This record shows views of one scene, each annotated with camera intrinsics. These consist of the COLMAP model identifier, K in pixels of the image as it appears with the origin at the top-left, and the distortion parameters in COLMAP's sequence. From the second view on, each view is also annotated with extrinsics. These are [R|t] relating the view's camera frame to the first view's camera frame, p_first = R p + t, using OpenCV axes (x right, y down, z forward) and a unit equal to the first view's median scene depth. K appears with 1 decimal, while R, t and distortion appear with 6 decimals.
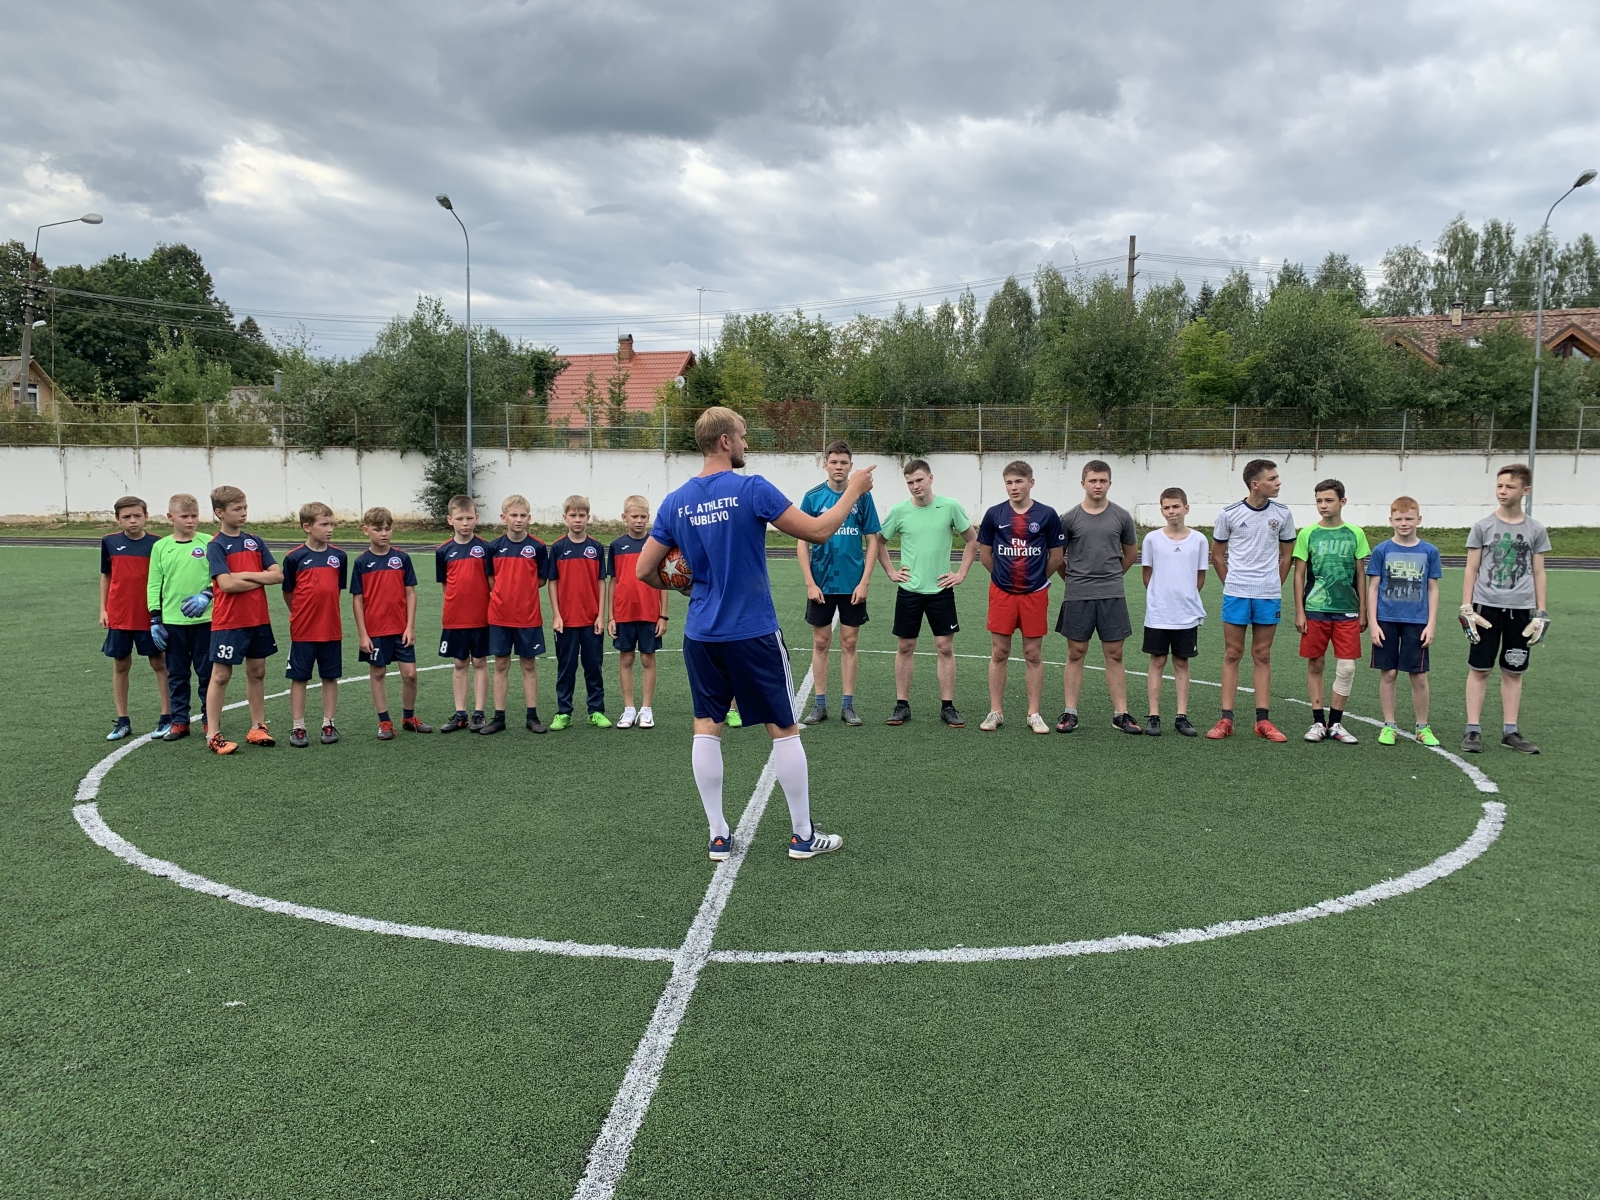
lens RADIAL K [[1210.1, 0, 799.7], [0, 1210.1, 597.7], [0, 0, 1]] dist [0.039219, -0.050669]
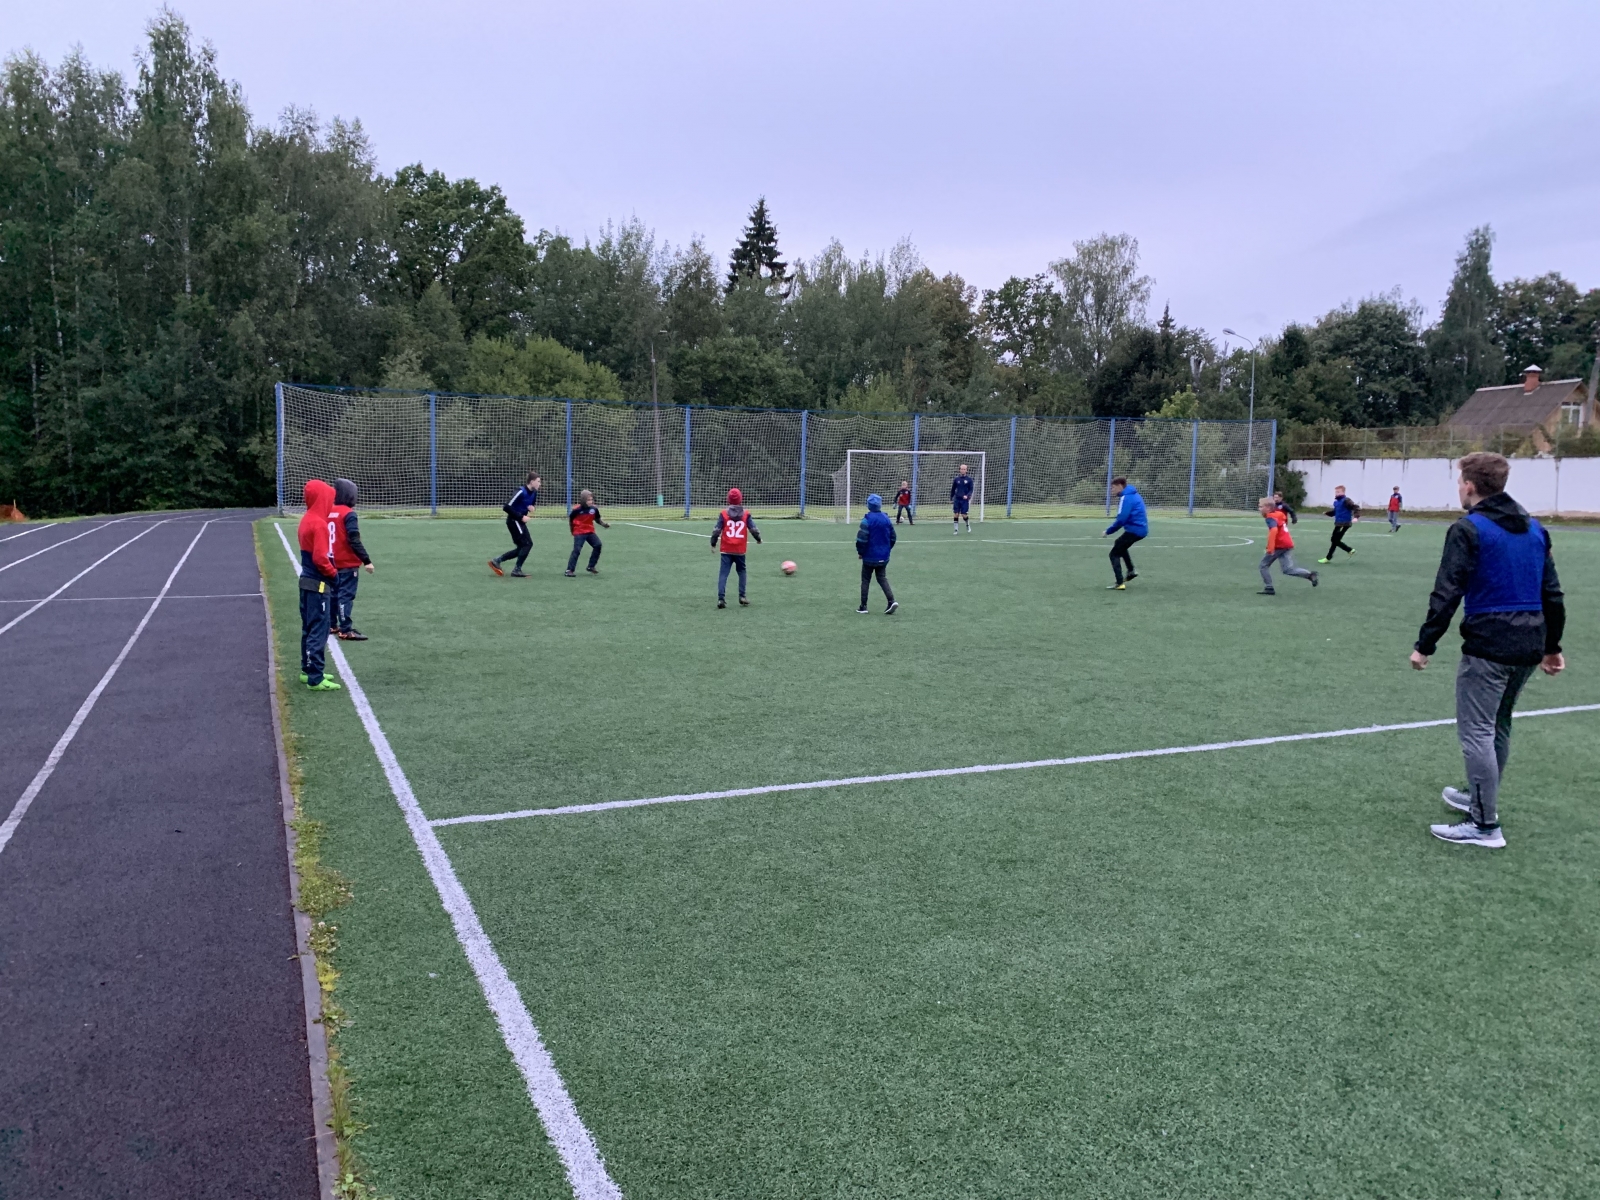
lens RADIAL K [[1210.1, 0, 796.0], [0, 1210.1, 587.6], [0, 0, 1]] dist [0.039219, -0.050669]
pose [[0.471066, 0.078452, -0.878602, 0.105536], [-0.086678, 0.995334, 0.042402, 0.029314], [0.877829, 0.056182, 0.475668, -0.330283]]
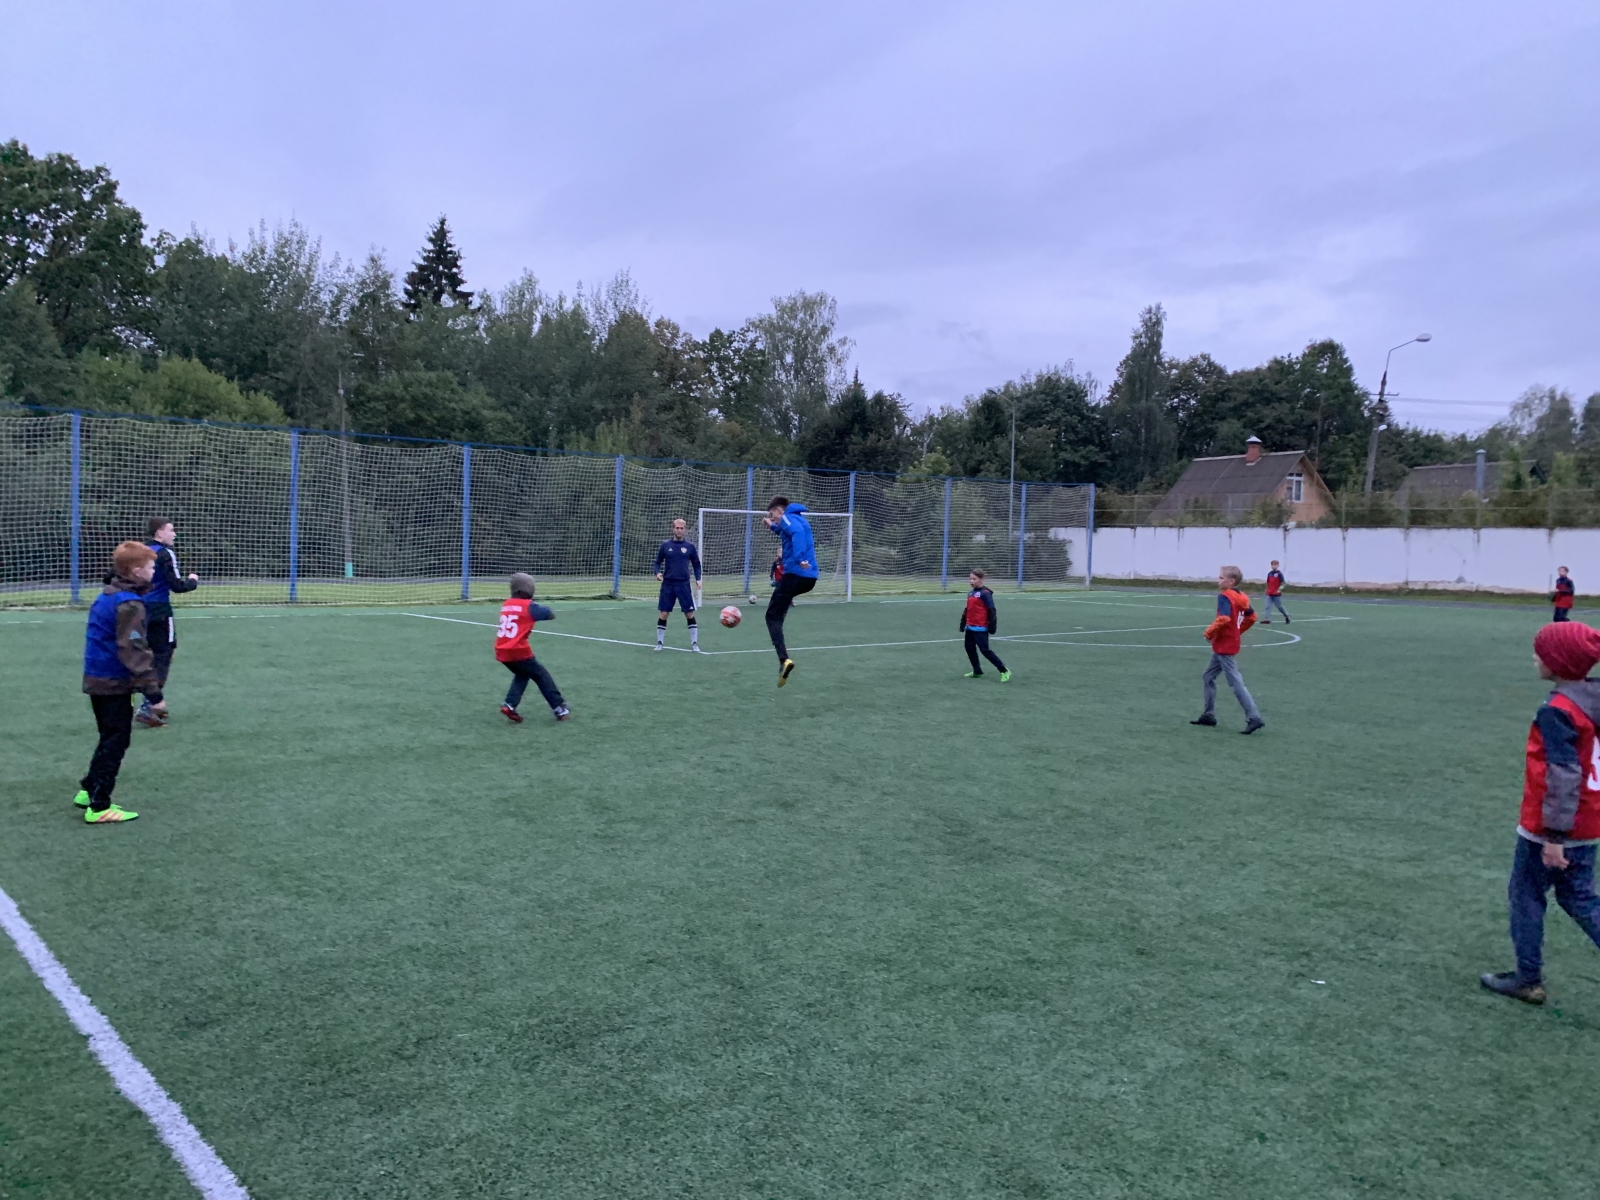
lens RADIAL K [[1210.1, 0, 777.3], [0, 1210.1, 590.8], [0, 0, 1]] dist [0.039219, -0.050669]
pose [[0.709679, 0.030888, -0.703848, -0.200449], [-0.074413, 0.996737, -0.031288, 0.024624], [0.700584, 0.074580, 0.709661, -0.310902]]
